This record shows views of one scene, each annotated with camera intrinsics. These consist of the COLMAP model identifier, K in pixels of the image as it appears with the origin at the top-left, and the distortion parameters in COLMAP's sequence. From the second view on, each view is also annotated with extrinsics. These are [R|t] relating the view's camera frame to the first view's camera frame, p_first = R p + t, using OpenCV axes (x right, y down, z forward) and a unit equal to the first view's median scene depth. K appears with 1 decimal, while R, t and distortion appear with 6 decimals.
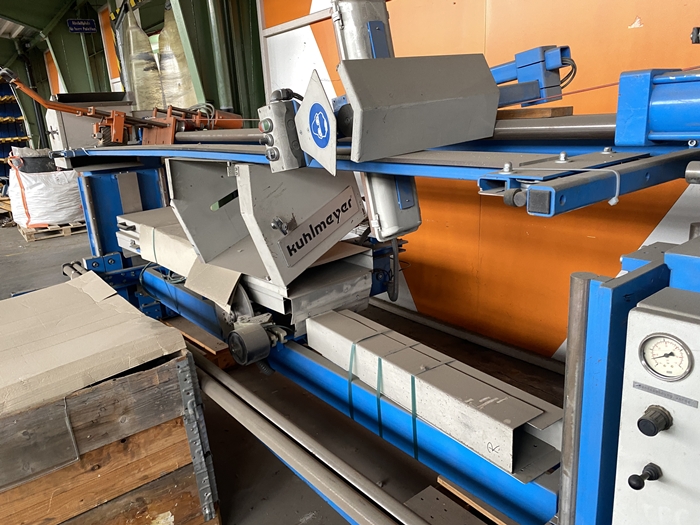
lens RADIAL K [[532.7, 0, 343.2], [0, 532.7, 268.0], [0, 0, 1]] dist [0.043929, -0.049643]
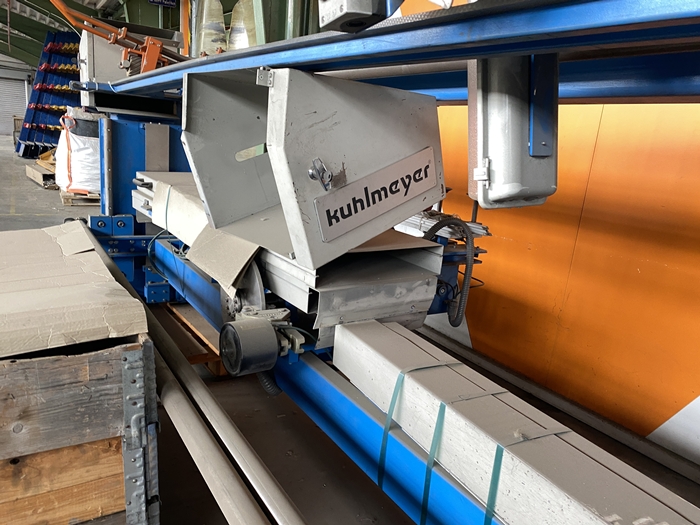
lens RADIAL K [[532.7, 0, 353.5], [0, 532.7, 266.1], [0, 0, 1]] dist [0.043929, -0.049643]
pose [[0.984035, 0.166918, -0.061758, -0.019758], [-0.169853, 0.984407, -0.045758, 0.054922], [0.053157, 0.055517, 0.997042, 0.347376]]
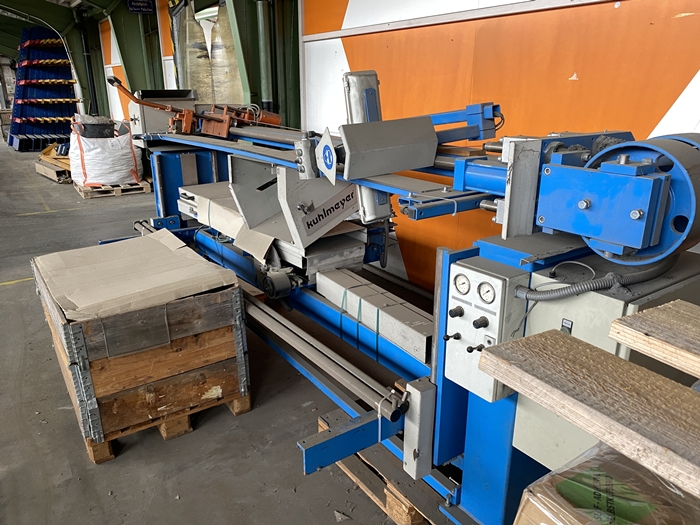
lens RADIAL K [[532.7, 0, 348.8], [0, 532.7, 267.5], [0, 0, 1]] dist [0.043929, -0.049643]
pose [[0.996601, 0.077164, -0.028861, 0.068024], [-0.075818, 0.996099, 0.045148, 0.010731], [0.032232, -0.042806, 0.998563, -0.514271]]
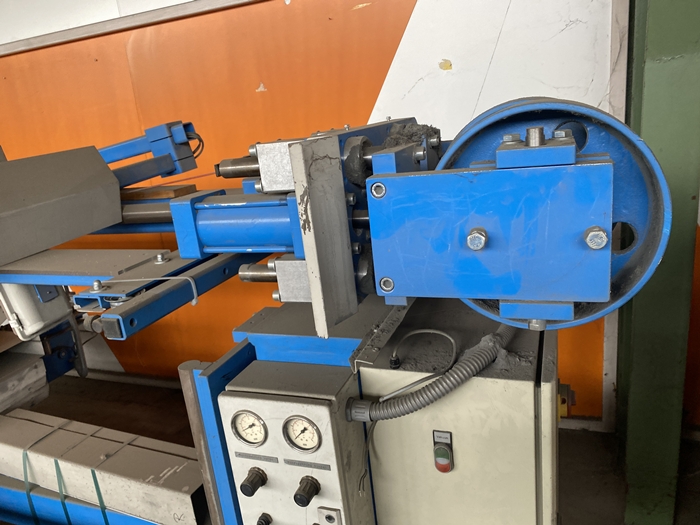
lens RADIAL K [[532.7, 0, 340.4], [0, 532.7, 265.8], [0, 0, 1]] dist [0.043929, -0.049643]
pose [[0.863735, -0.172004, 0.473684, 0.104386], [0.194501, 0.980901, 0.001522, -0.061616], [-0.464899, 0.090818, 0.880694, -0.077328]]
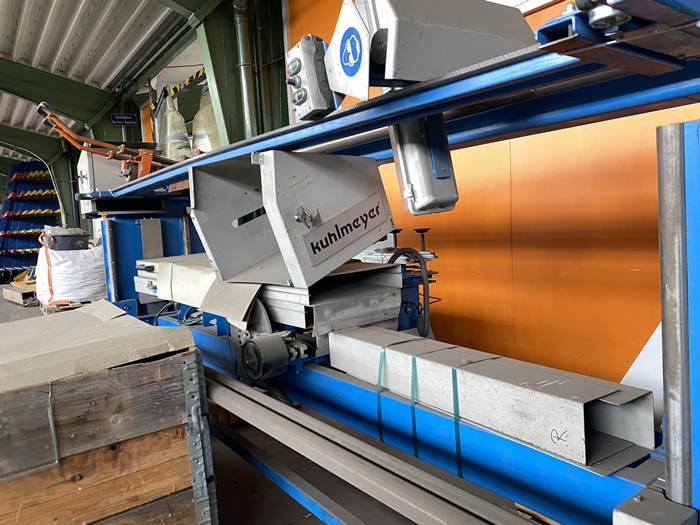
lens RADIAL K [[532.7, 0, 348.1], [0, 532.7, 254.3], [0, 0, 1]] dist [0.043929, -0.049643]
pose [[0.999498, 0.005399, -0.031220, -0.011481], [-0.012030, 0.976256, -0.216287, 0.182607], [0.029311, 0.216554, 0.975830, 0.102907]]
